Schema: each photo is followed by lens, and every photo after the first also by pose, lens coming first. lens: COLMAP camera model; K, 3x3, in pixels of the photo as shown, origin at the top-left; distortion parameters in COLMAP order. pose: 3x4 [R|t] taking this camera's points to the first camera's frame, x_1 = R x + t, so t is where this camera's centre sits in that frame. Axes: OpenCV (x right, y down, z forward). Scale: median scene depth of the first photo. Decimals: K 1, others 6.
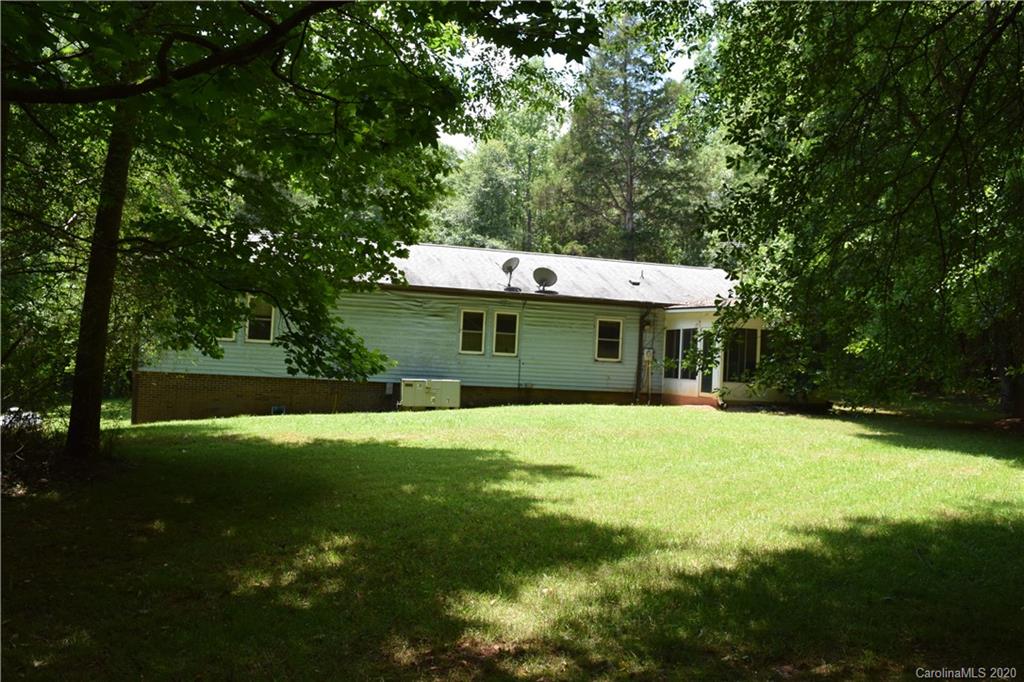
lens RADIAL K [[846.9, 0, 512.0], [0, 846.9, 341.0], [0, 0, 1]] dist [-0.001772, -0.122840]
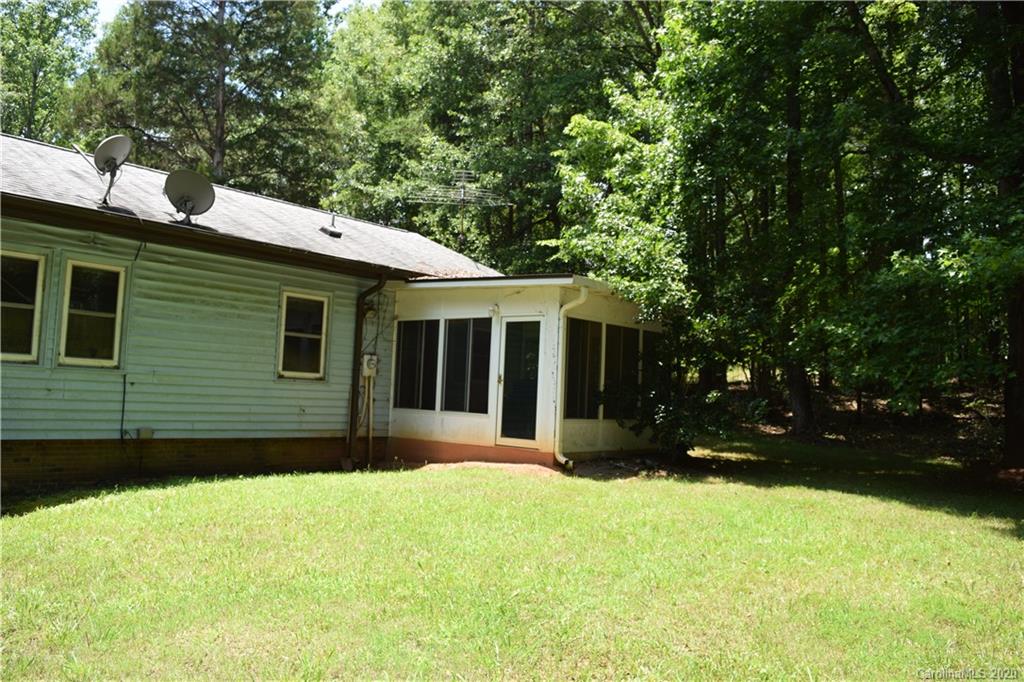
lens RADIAL K [[846.9, 0, 512.0], [0, 846.9, 341.0], [0, 0, 1]] dist [-0.001772, -0.122840]
pose [[0.831447, 0.023832, 0.555092, -0.065622], [-0.017889, 0.999710, -0.016127, 0.007989], [-0.555315, 0.003479, 0.831633, 0.522634]]
